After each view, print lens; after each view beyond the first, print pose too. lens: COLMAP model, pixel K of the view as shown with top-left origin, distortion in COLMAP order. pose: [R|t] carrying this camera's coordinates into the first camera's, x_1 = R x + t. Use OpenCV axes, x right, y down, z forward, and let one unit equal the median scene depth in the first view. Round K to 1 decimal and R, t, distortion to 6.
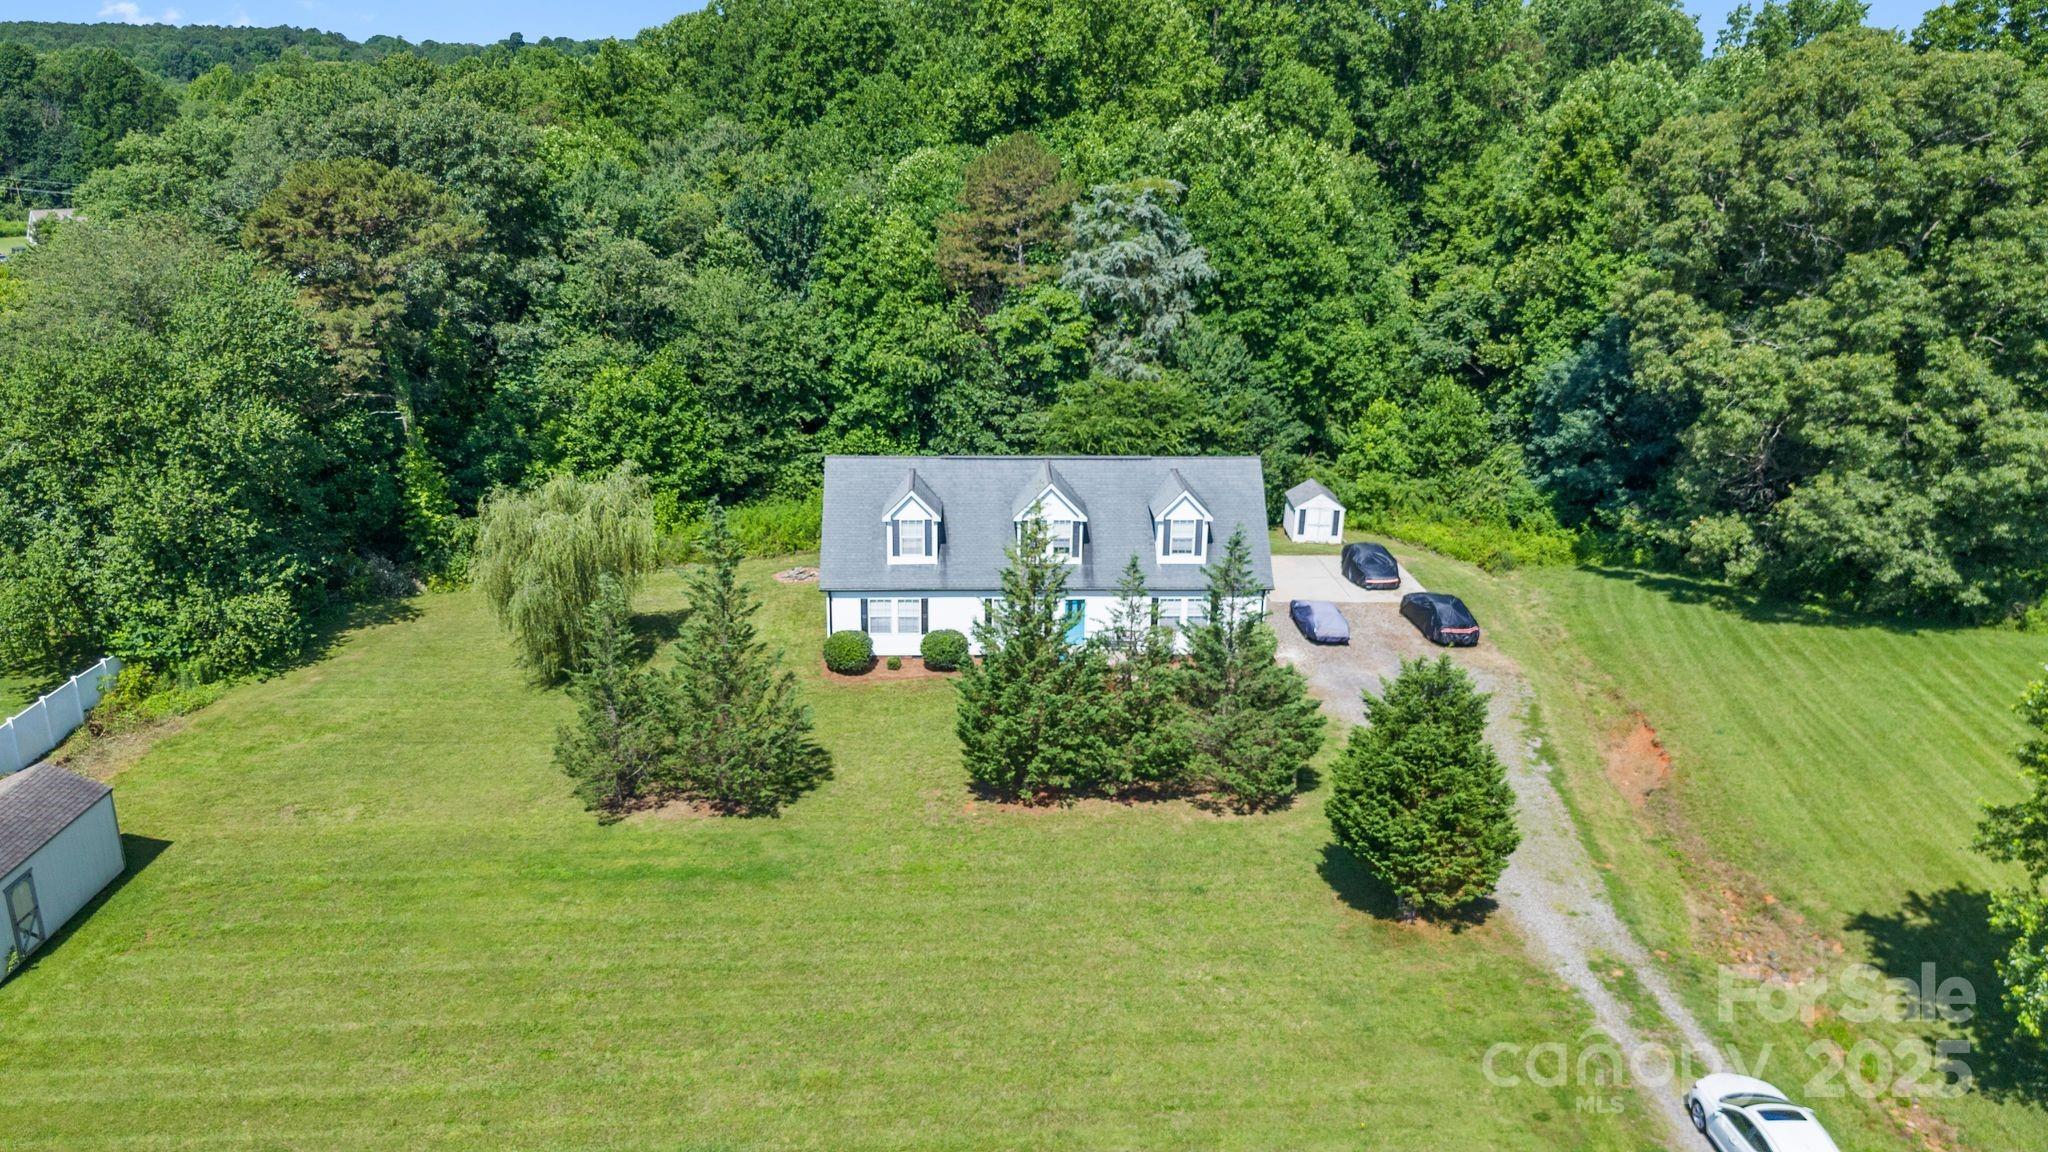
lens RADIAL K [[1496.3, 0, 1022.9], [0, 1496.3, 588.8], [0, 0, 1]] dist [0.031569, -0.005206]
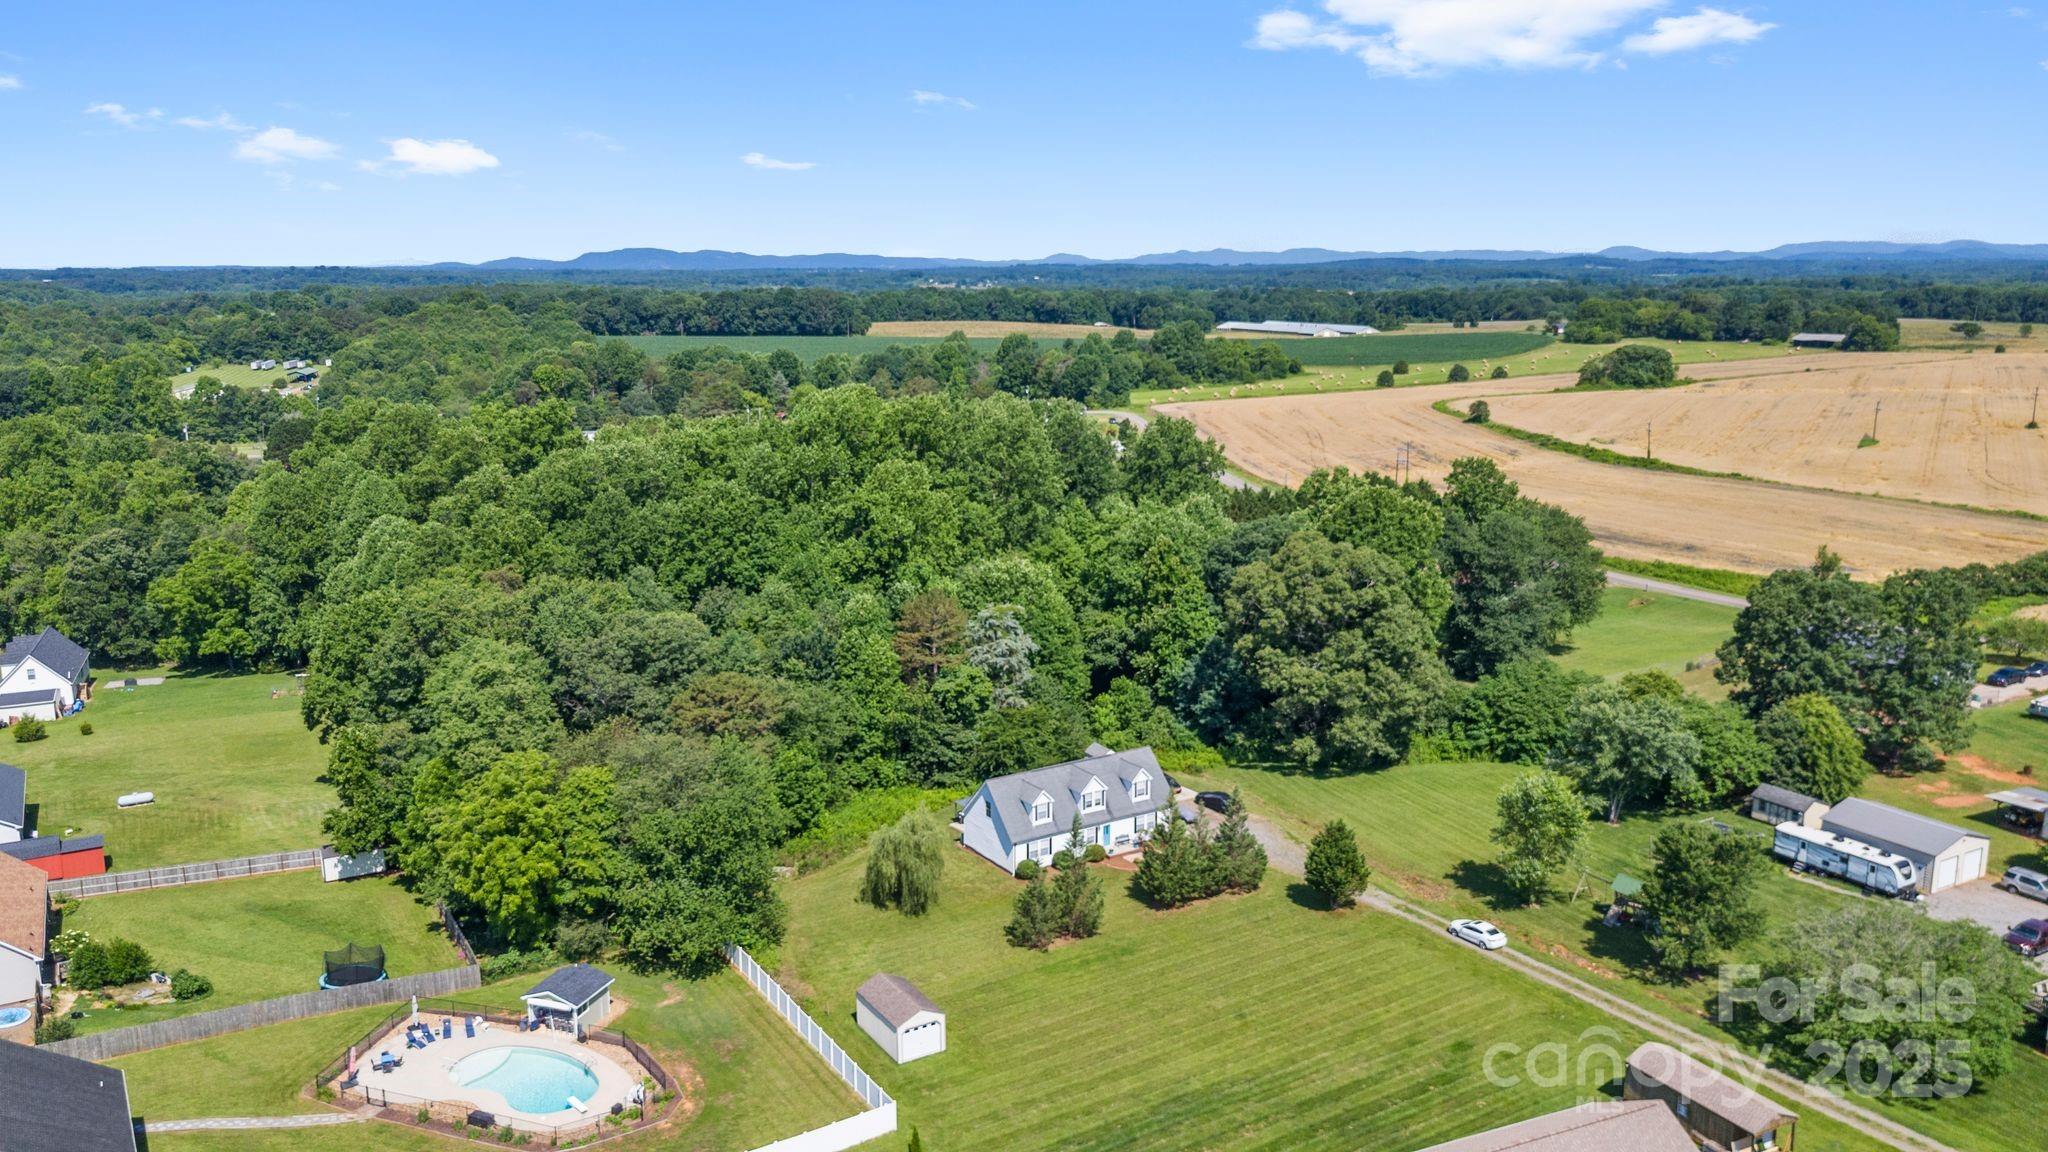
lens RADIAL K [[1496.3, 0, 1021.6], [0, 1496.3, 572.5], [0, 0, 1]] dist [0.031569, -0.005206]
pose [[0.861653, -0.109018, 0.495649, -1.051729], [0.172228, 0.981510, -0.083524, -0.182202], [-0.477379, 0.157334, 0.864497, -0.859105]]
